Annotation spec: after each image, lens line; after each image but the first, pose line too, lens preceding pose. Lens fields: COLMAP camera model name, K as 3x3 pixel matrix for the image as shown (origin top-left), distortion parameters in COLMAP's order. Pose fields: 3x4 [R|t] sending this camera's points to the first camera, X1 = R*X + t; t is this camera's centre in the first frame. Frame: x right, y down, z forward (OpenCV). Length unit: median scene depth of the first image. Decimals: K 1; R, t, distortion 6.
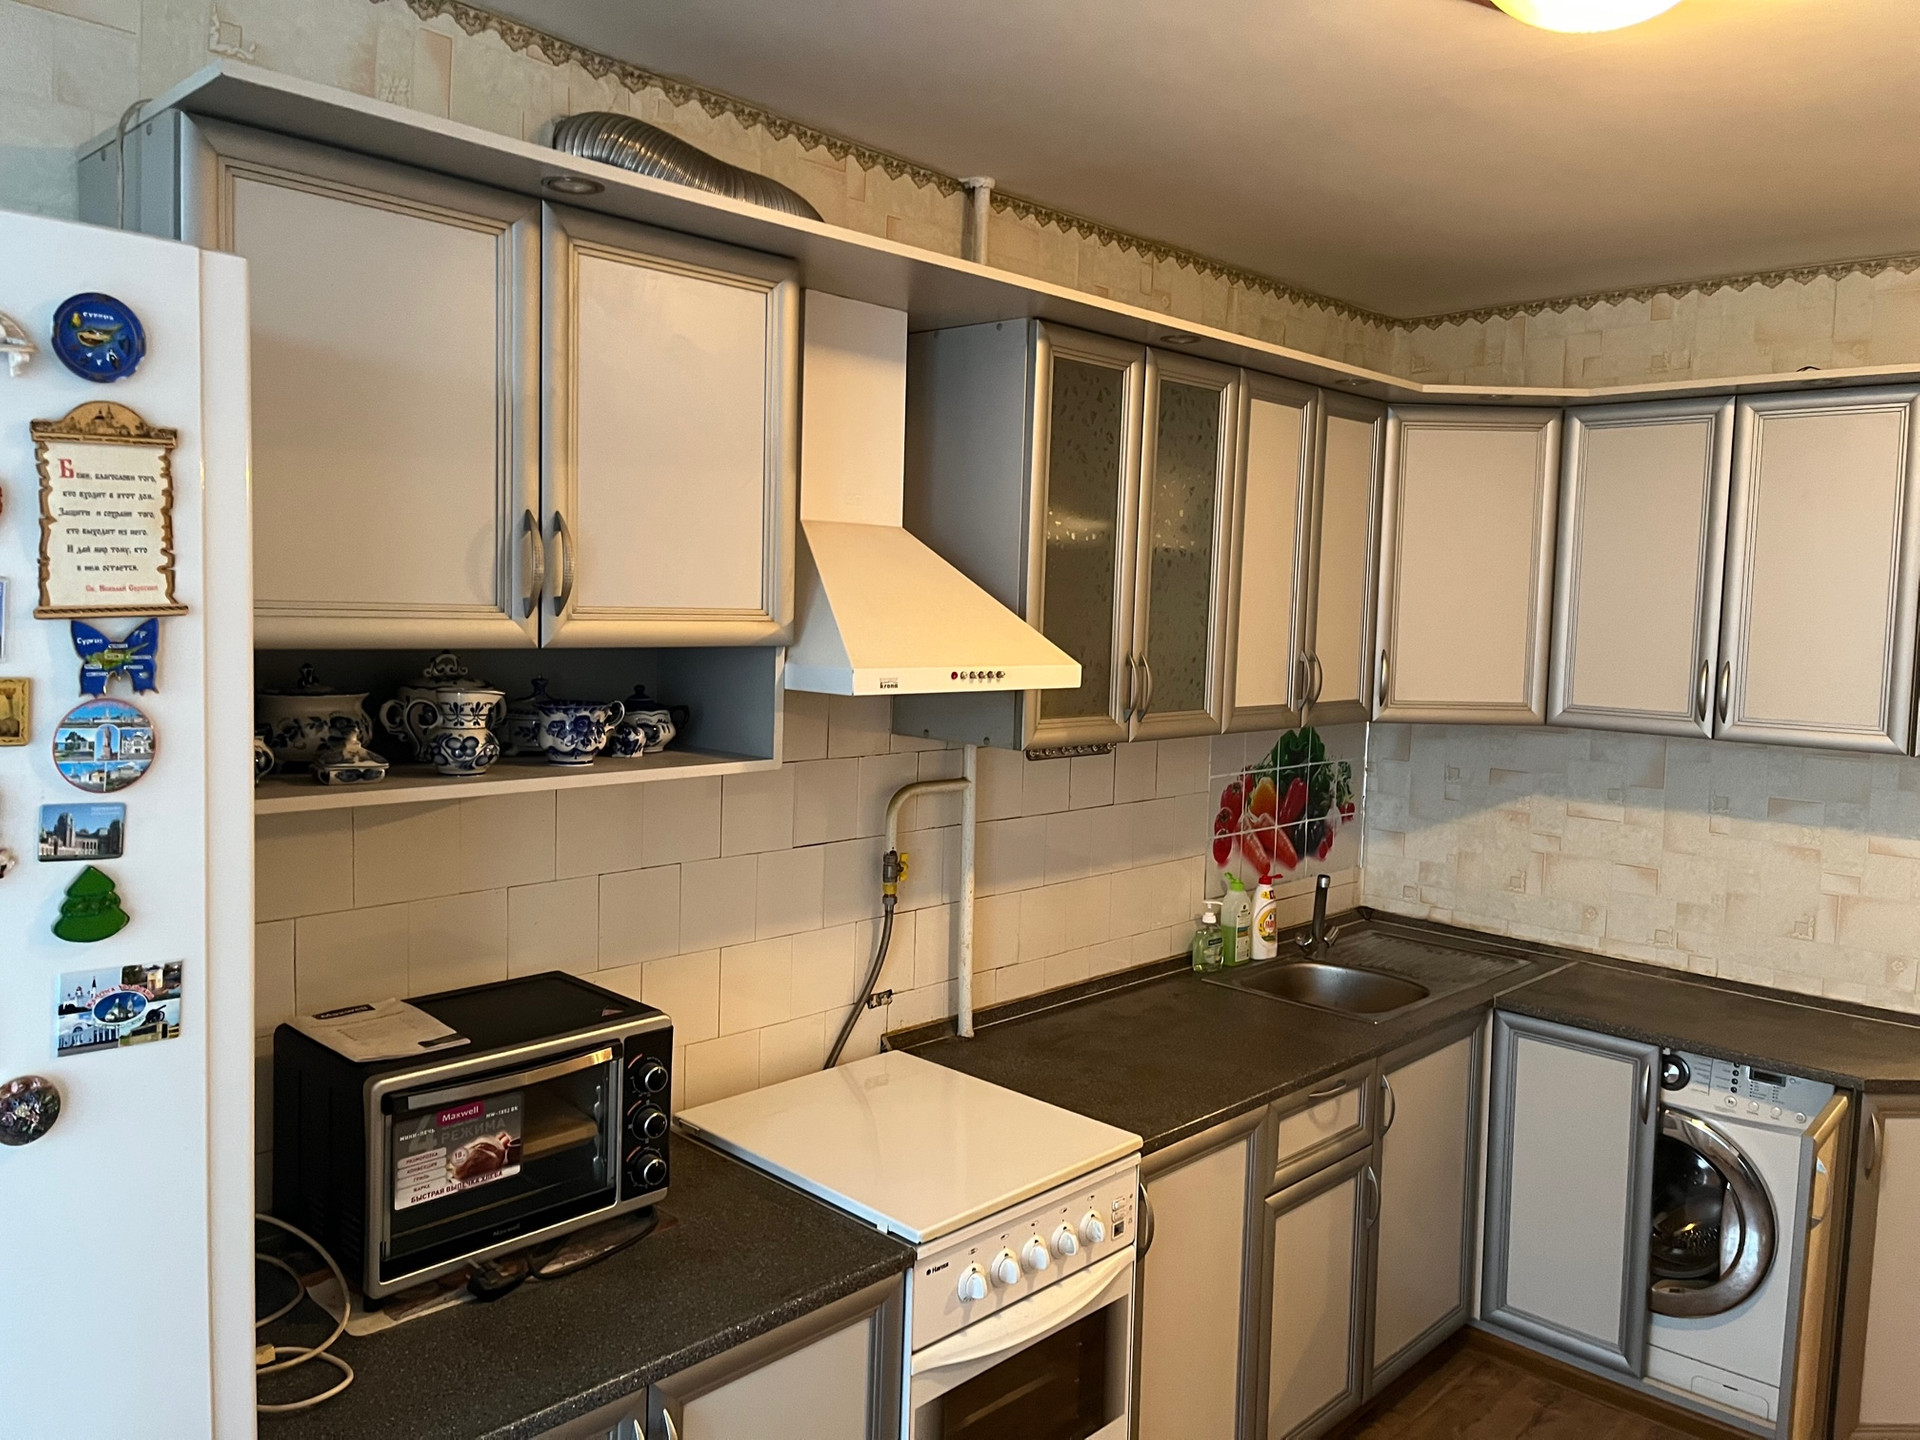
lens RADIAL K [[1454.9, 0, 945.2], [0, 1454.9, 715.1], [0, 0, 1]] dist [0.069745, -0.082473]
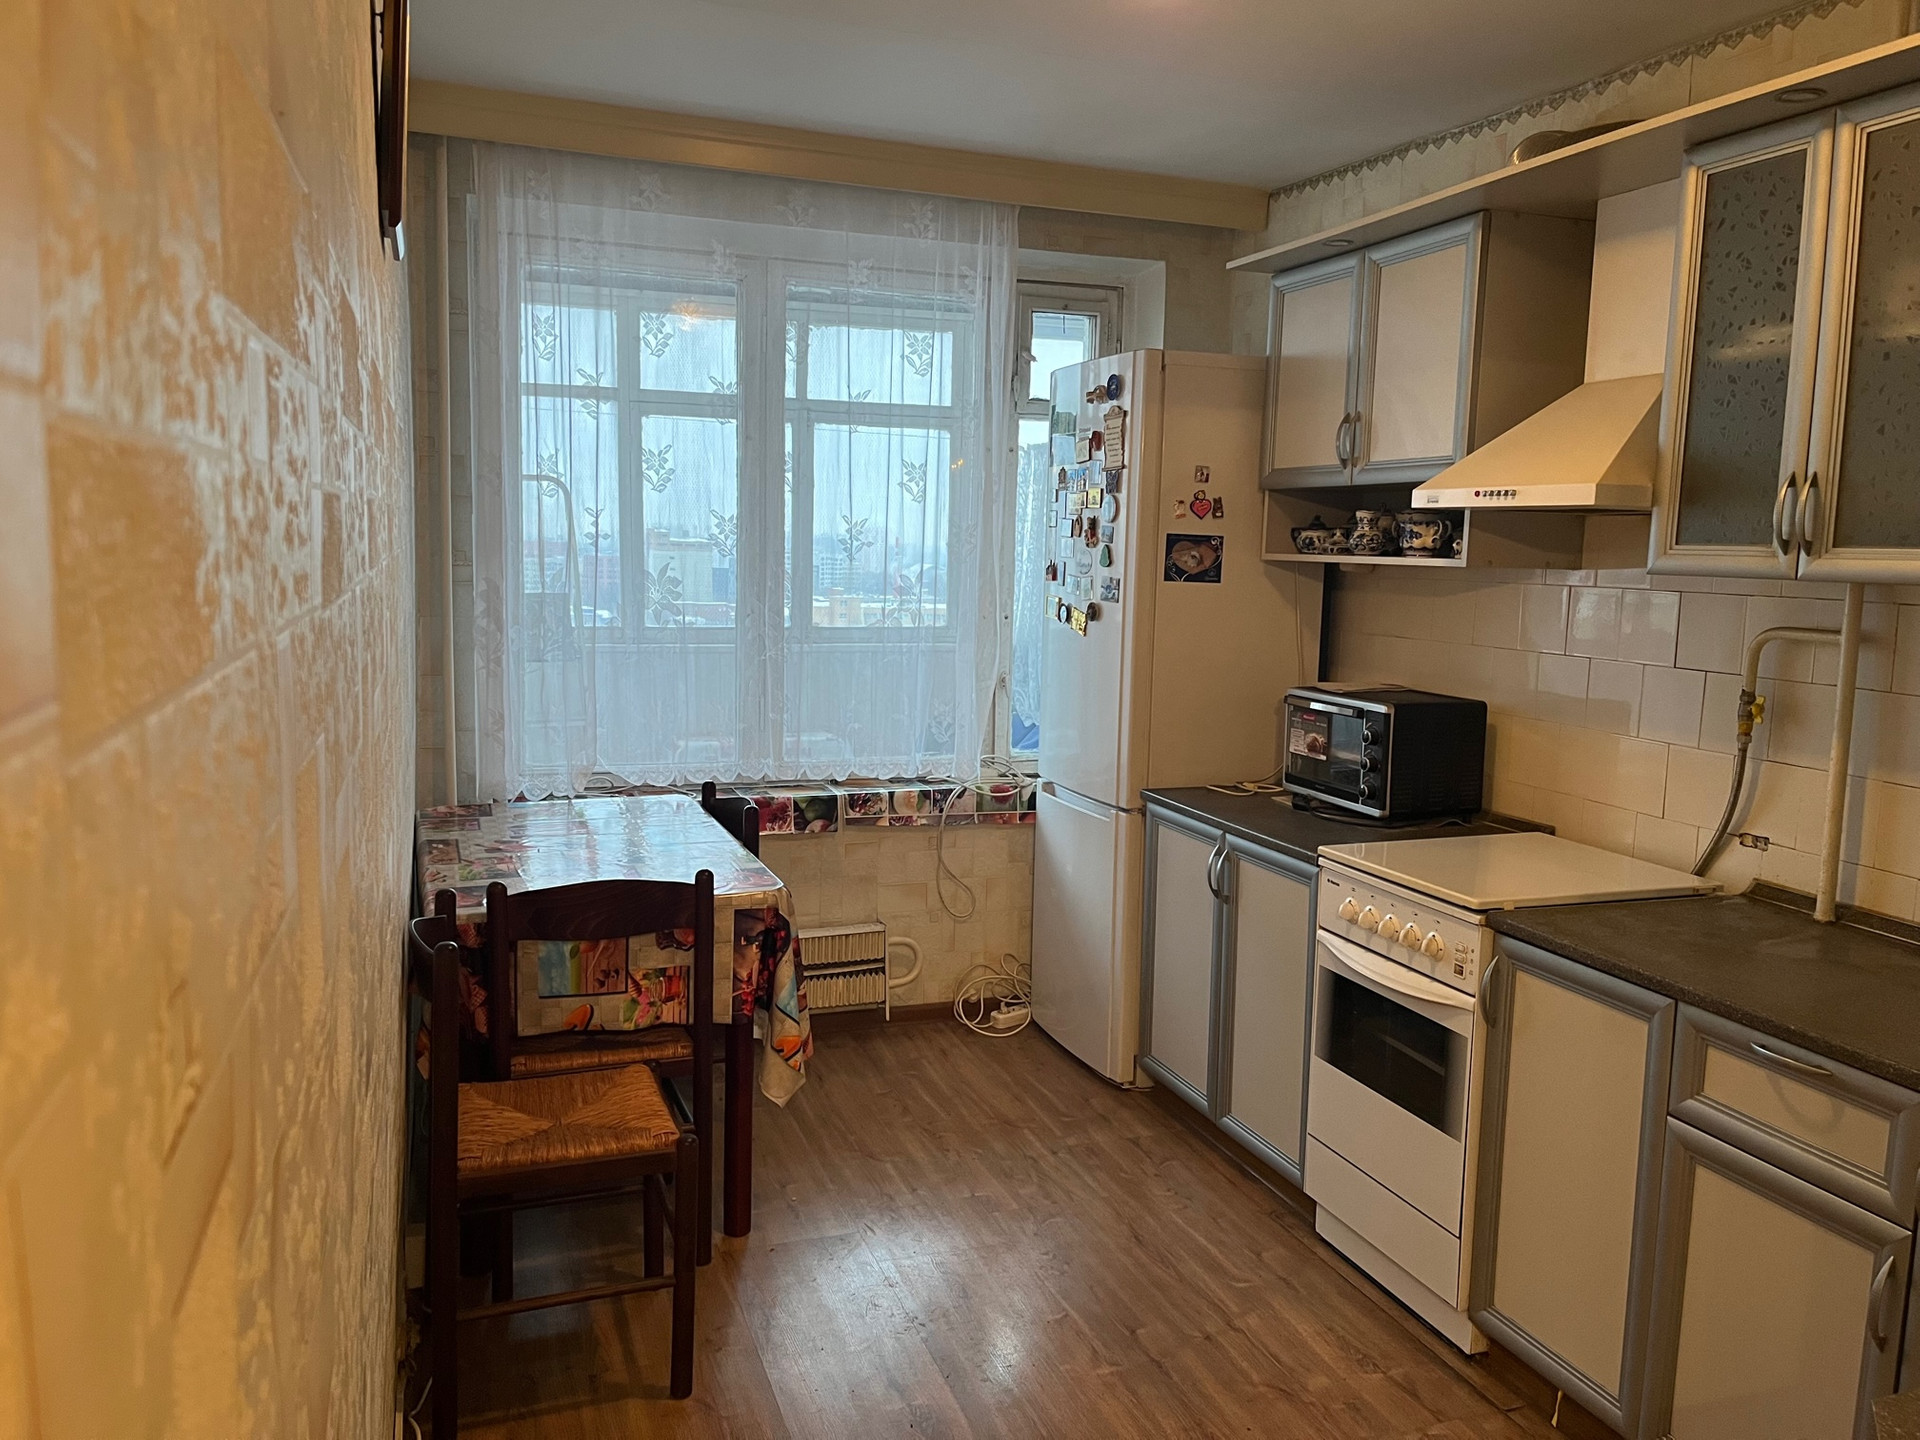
lens RADIAL K [[1454.9, 0, 956.1], [0, 1454.9, 718.6], [0, 0, 1]] dist [0.069745, -0.082473]
pose [[-0.451368, 0.064831, -0.889980, 1.374488], [-0.116107, 0.984612, 0.130610, 0.052322], [0.884752, 0.162286, -0.436895, 1.174628]]
